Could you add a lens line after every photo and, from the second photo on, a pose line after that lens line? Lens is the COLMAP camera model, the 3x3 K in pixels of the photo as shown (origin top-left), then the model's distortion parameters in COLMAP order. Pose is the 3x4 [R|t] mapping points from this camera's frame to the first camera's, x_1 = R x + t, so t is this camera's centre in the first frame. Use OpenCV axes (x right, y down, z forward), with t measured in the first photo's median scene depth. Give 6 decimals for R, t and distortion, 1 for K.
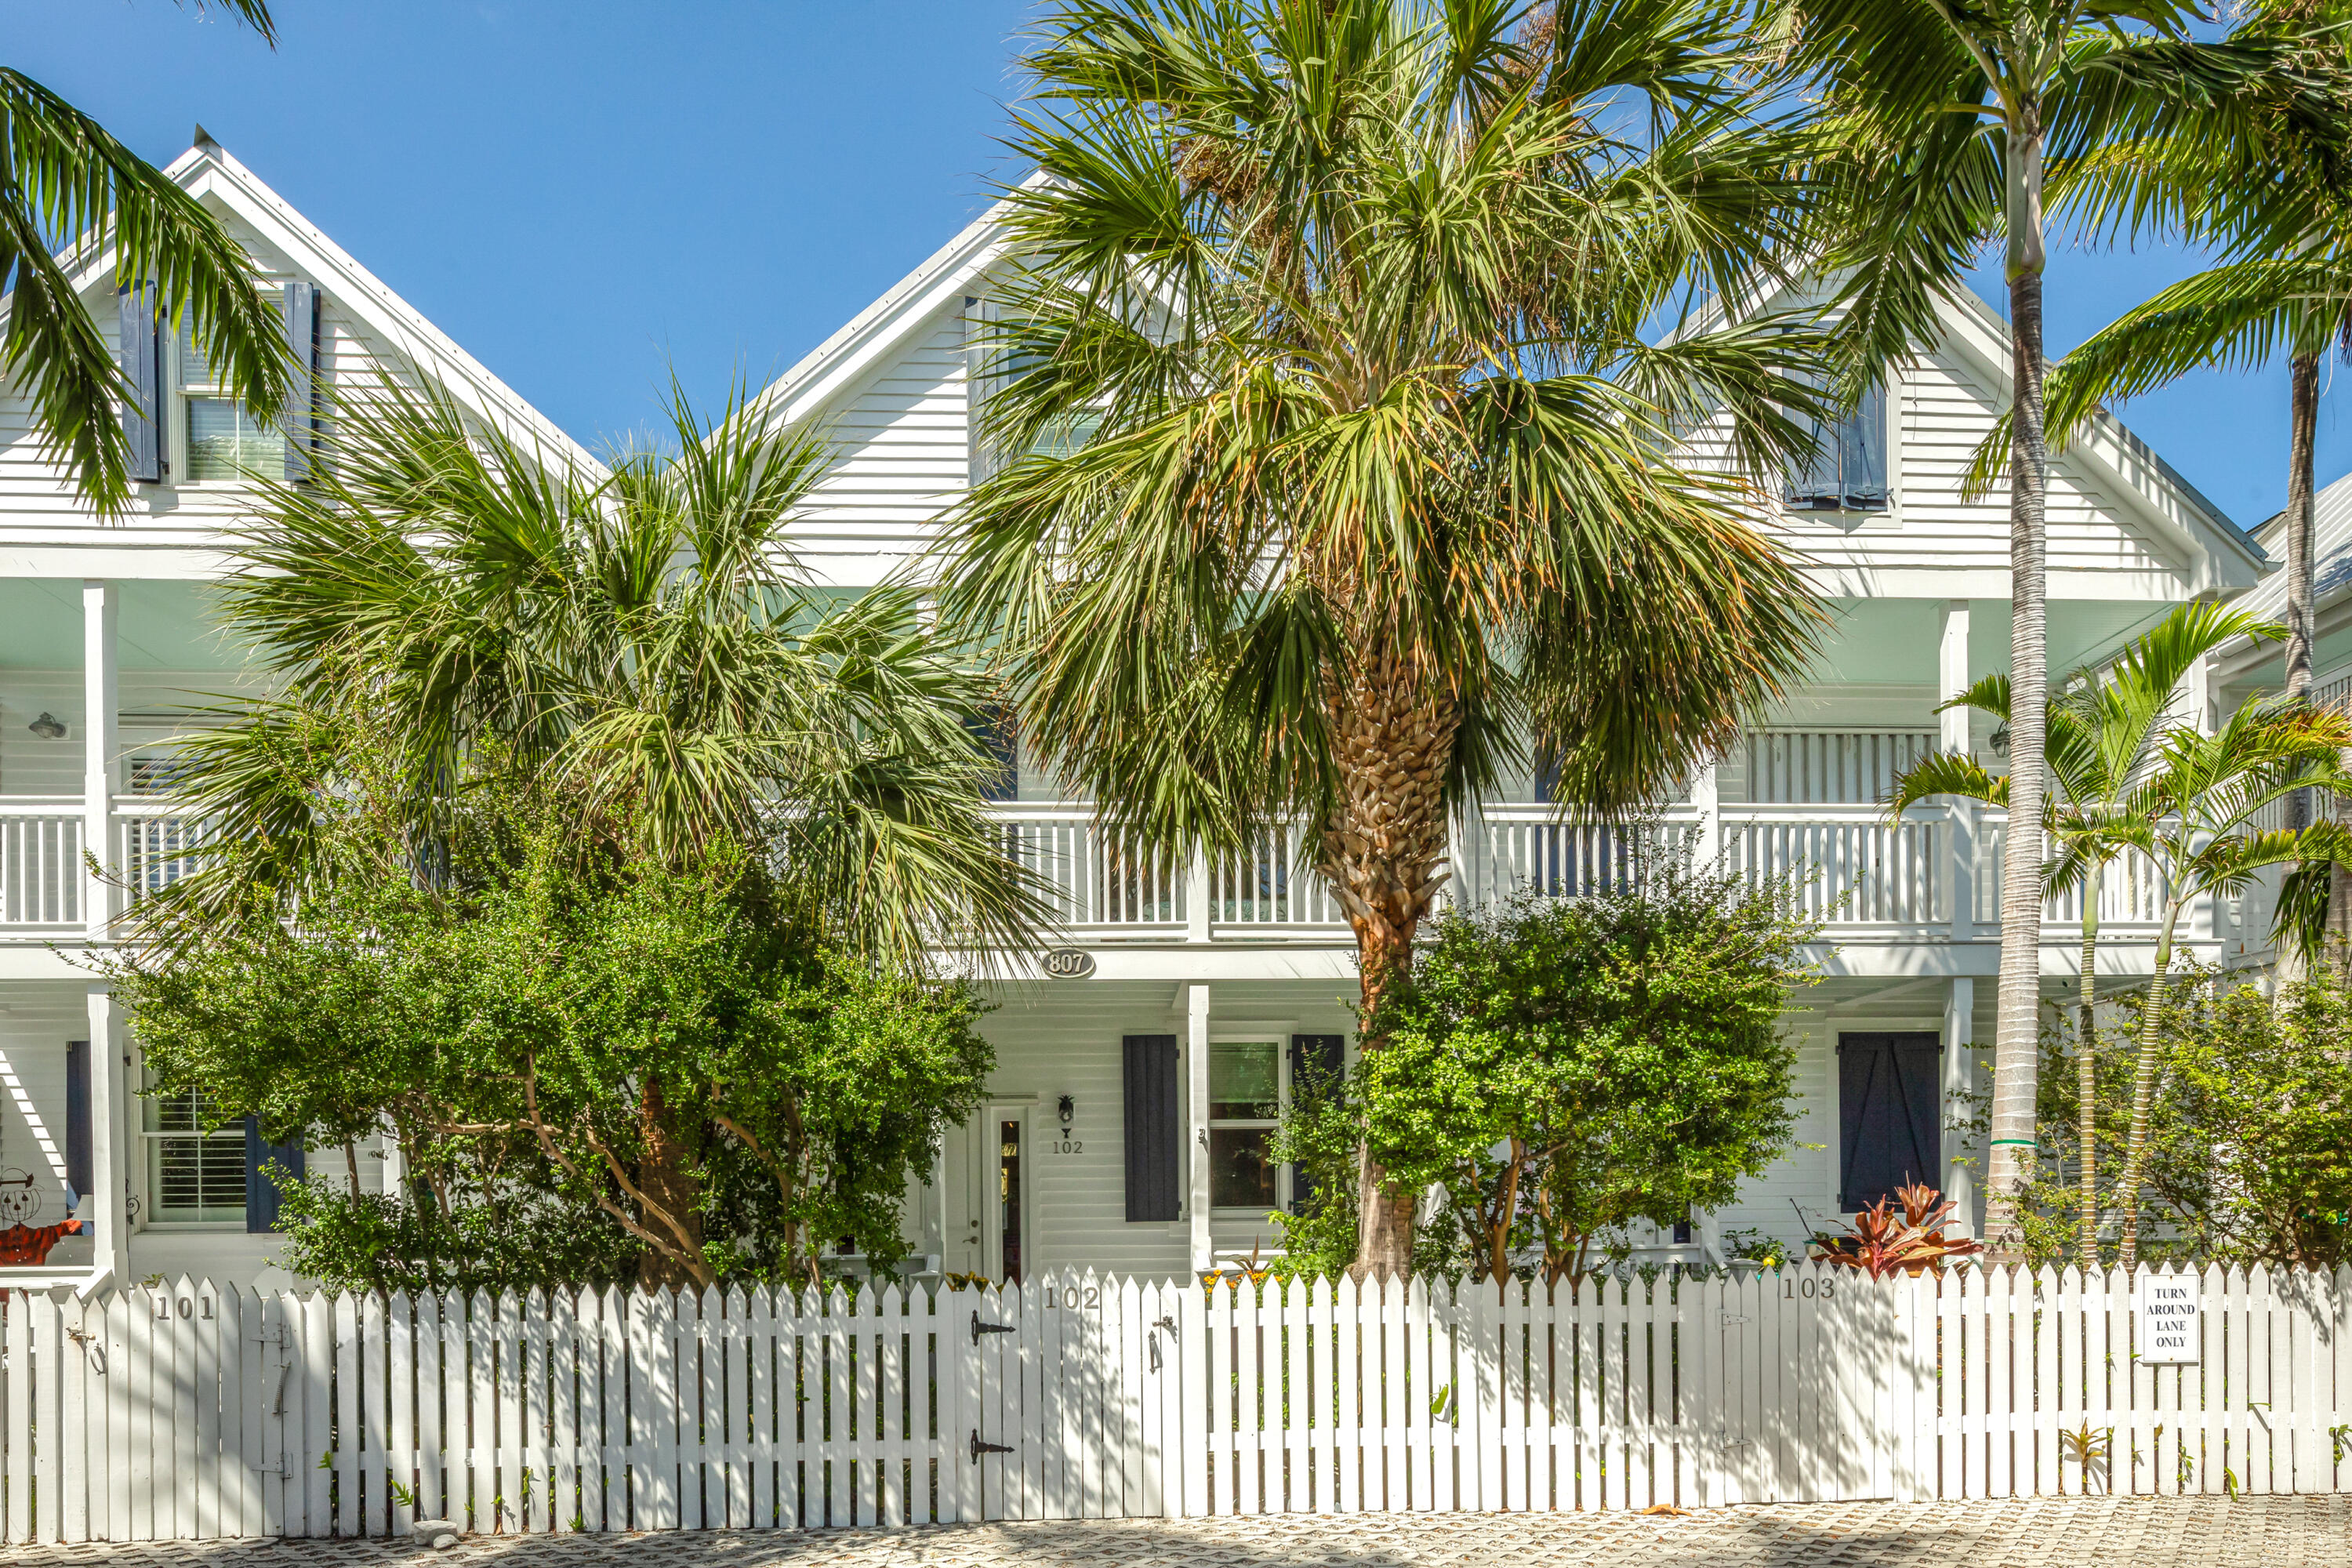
lens RADIAL K [[1141.5, 0, 1177.1], [0, 1141.5, 791.8], [0, 0, 1]] dist [-0.000557, -0.003781]
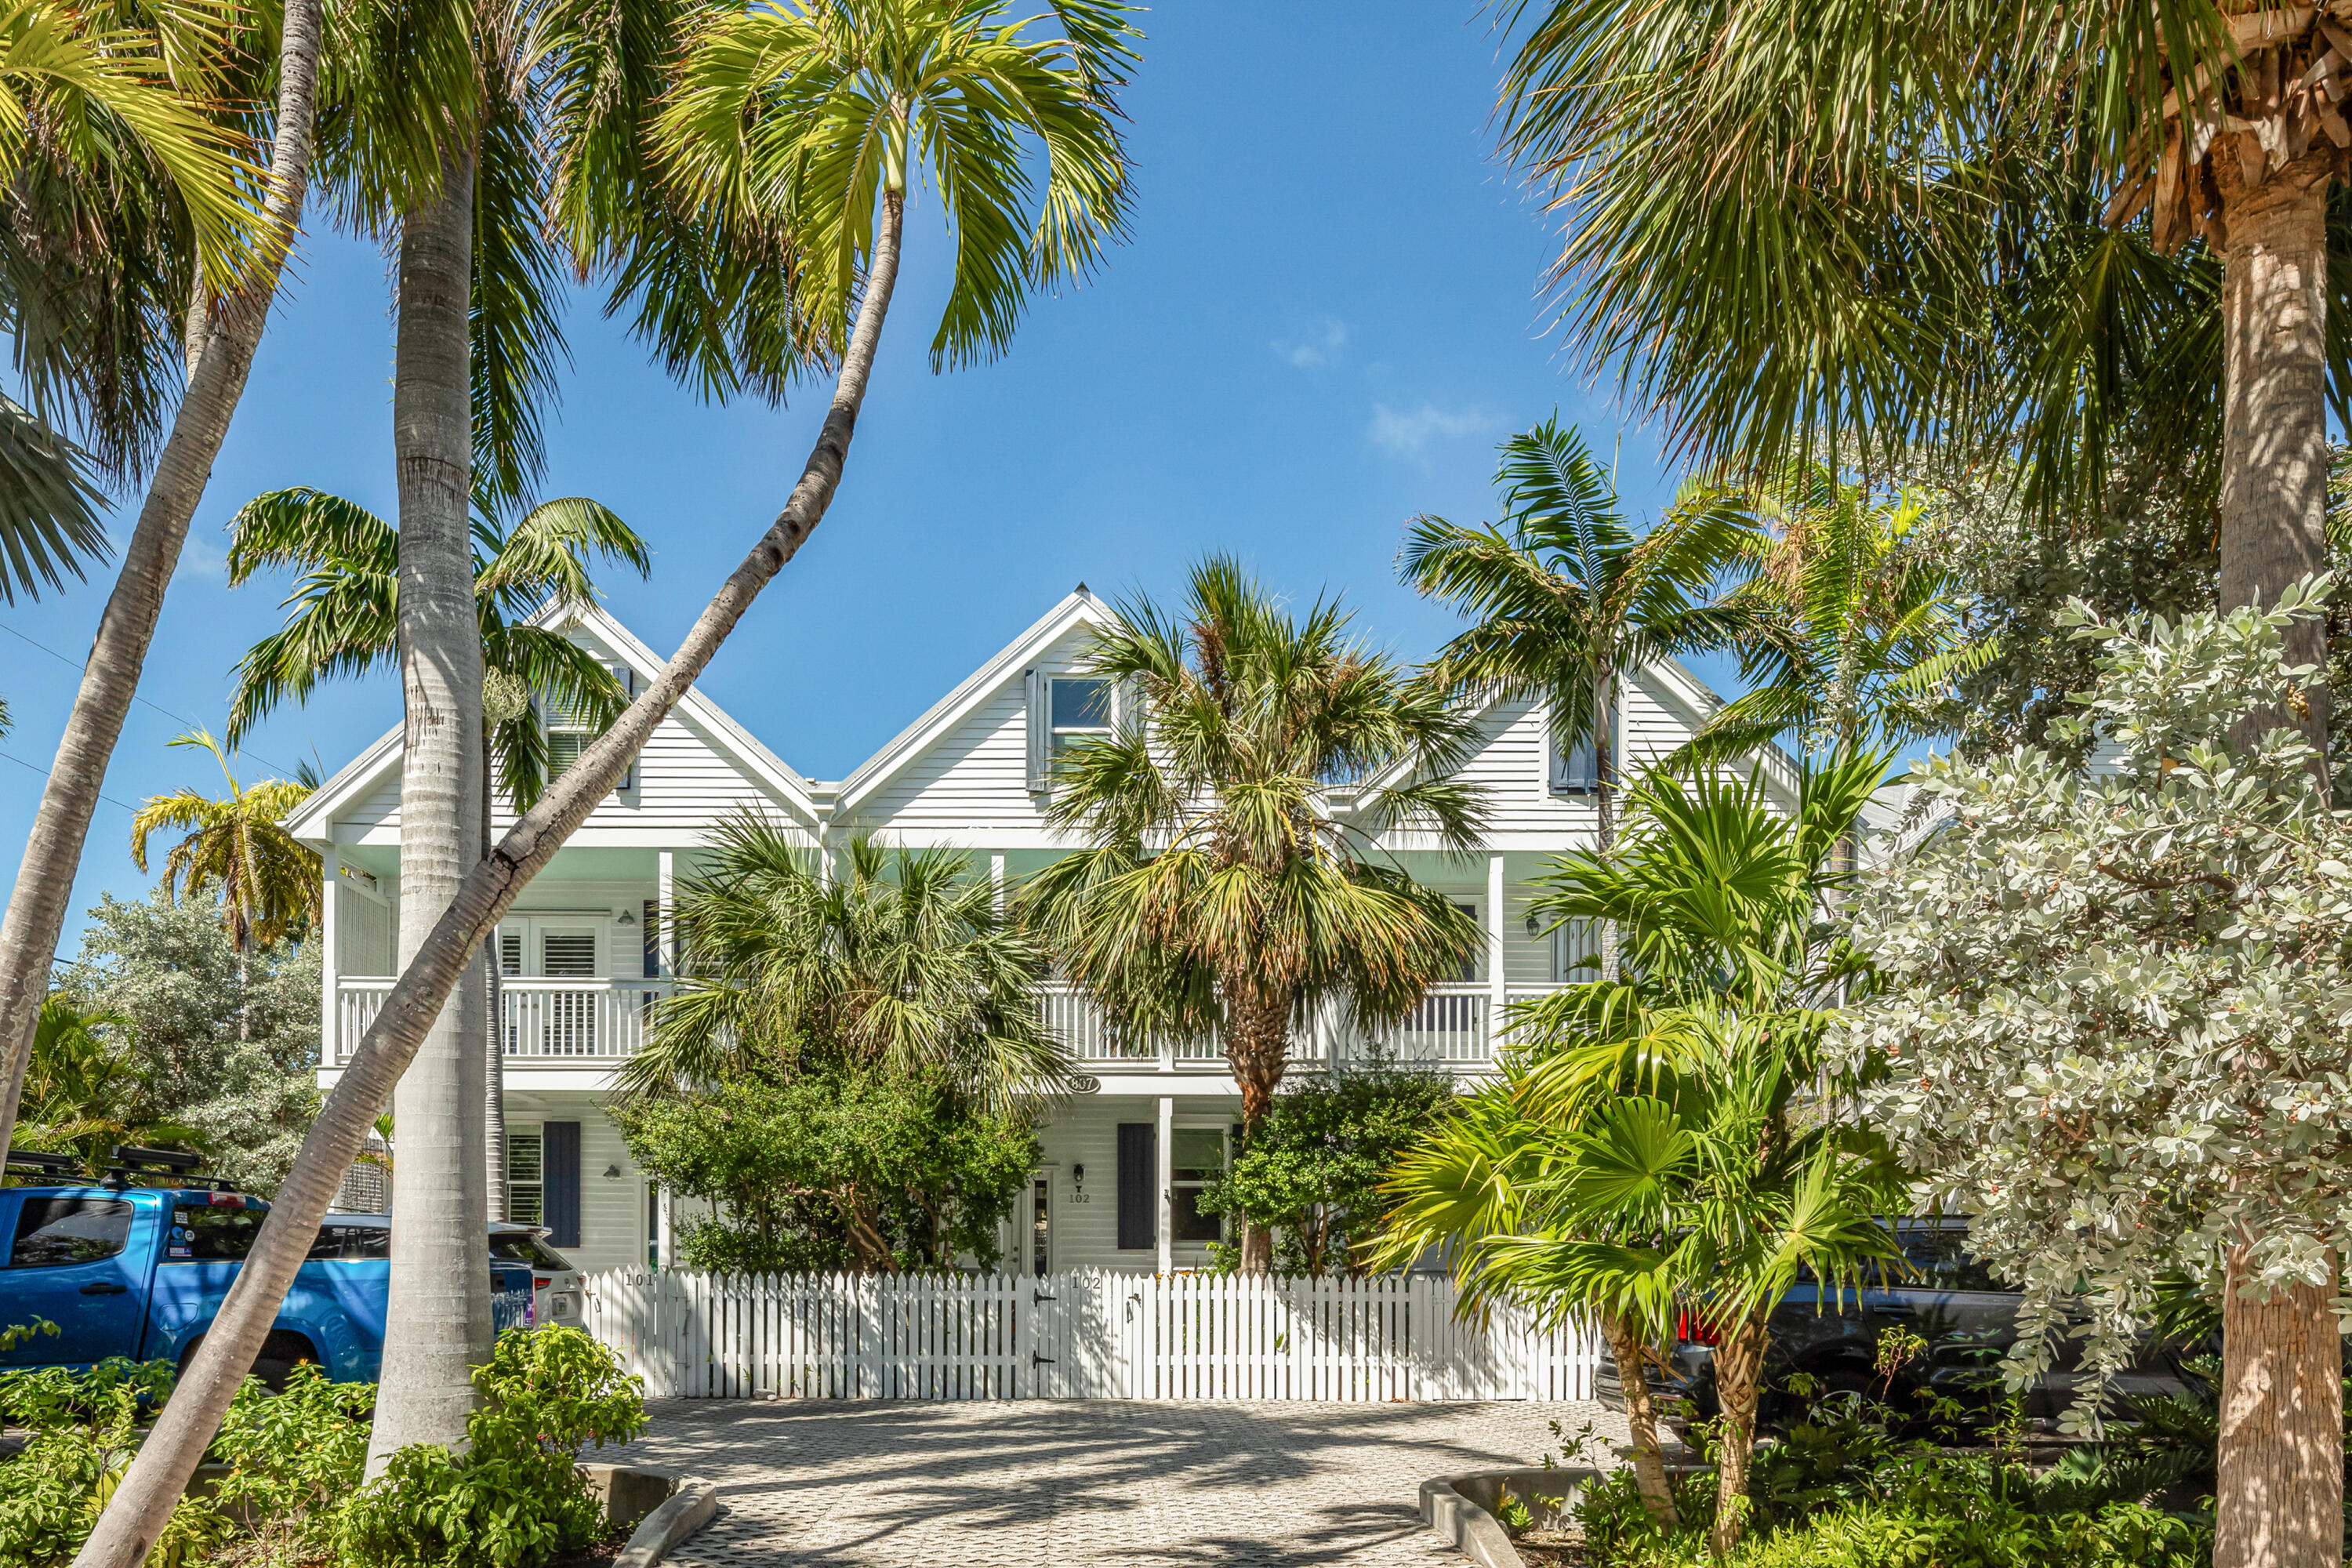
lens RADIAL K [[1141.5, 0, 1186.2], [0, 1141.5, 834.0], [0, 0, 1]] dist [-0.000557, -0.003781]
pose [[0.999855, 0.016381, 0.004570, 0.053740], [-0.016393, 0.999862, 0.002640, -0.311108], [-0.004527, -0.002715, 0.999986, -0.896474]]
